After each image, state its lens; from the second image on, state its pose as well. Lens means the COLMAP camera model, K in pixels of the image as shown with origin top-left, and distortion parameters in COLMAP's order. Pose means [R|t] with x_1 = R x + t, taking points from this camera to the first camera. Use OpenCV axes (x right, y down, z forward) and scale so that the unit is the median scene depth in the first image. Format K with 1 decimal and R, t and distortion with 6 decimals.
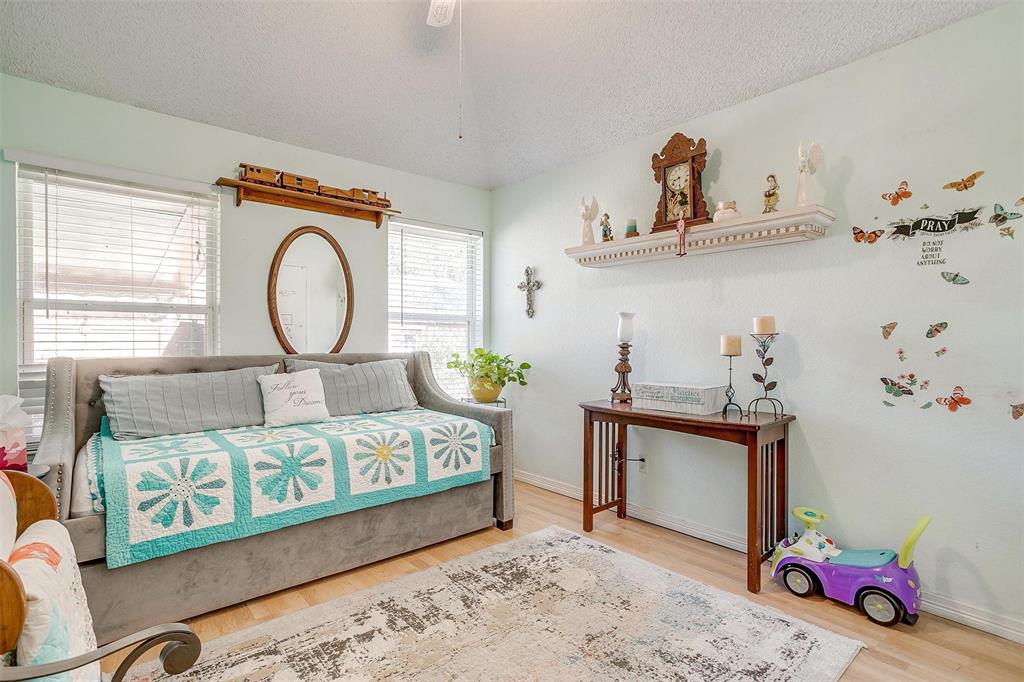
lens RADIAL K [[497.2, 0, 508.9], [0, 497.2, 340.9], [0, 0, 1]] dist [-0.052672, 0.029363]
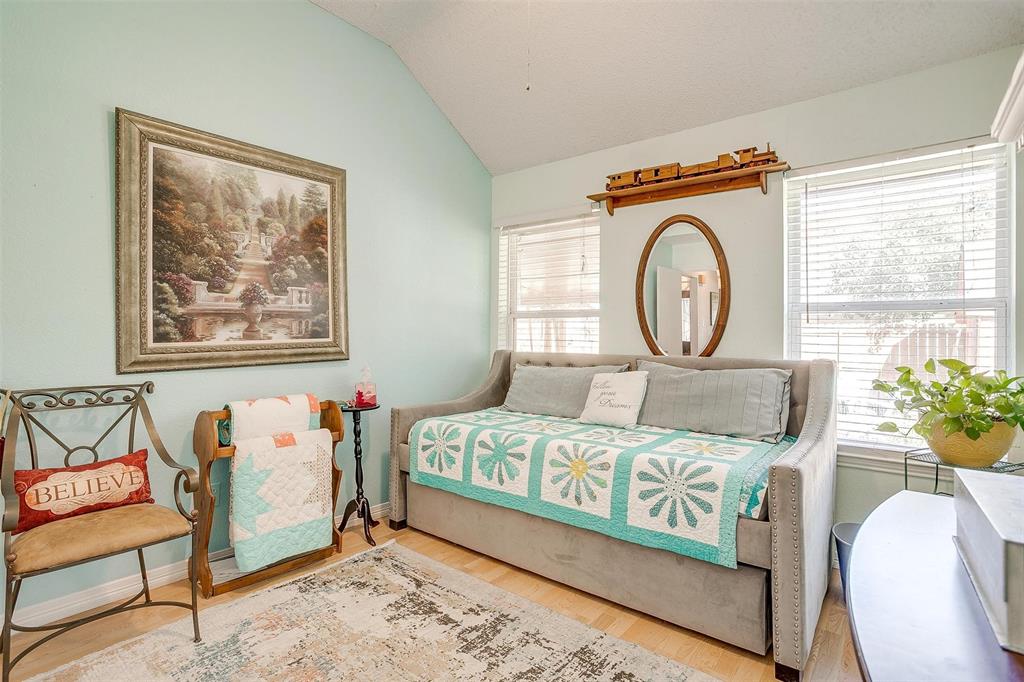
lens RADIAL K [[497.2, 0, 484.7], [0, 497.2, 325.6], [0, 0, 1]] dist [-0.052672, 0.029363]
pose [[0.170608, -0.020836, -0.985119, 0.590752], [-0.012178, 0.999655, -0.023252, -0.004447], [0.985264, 0.015964, 0.170295, 0.682876]]
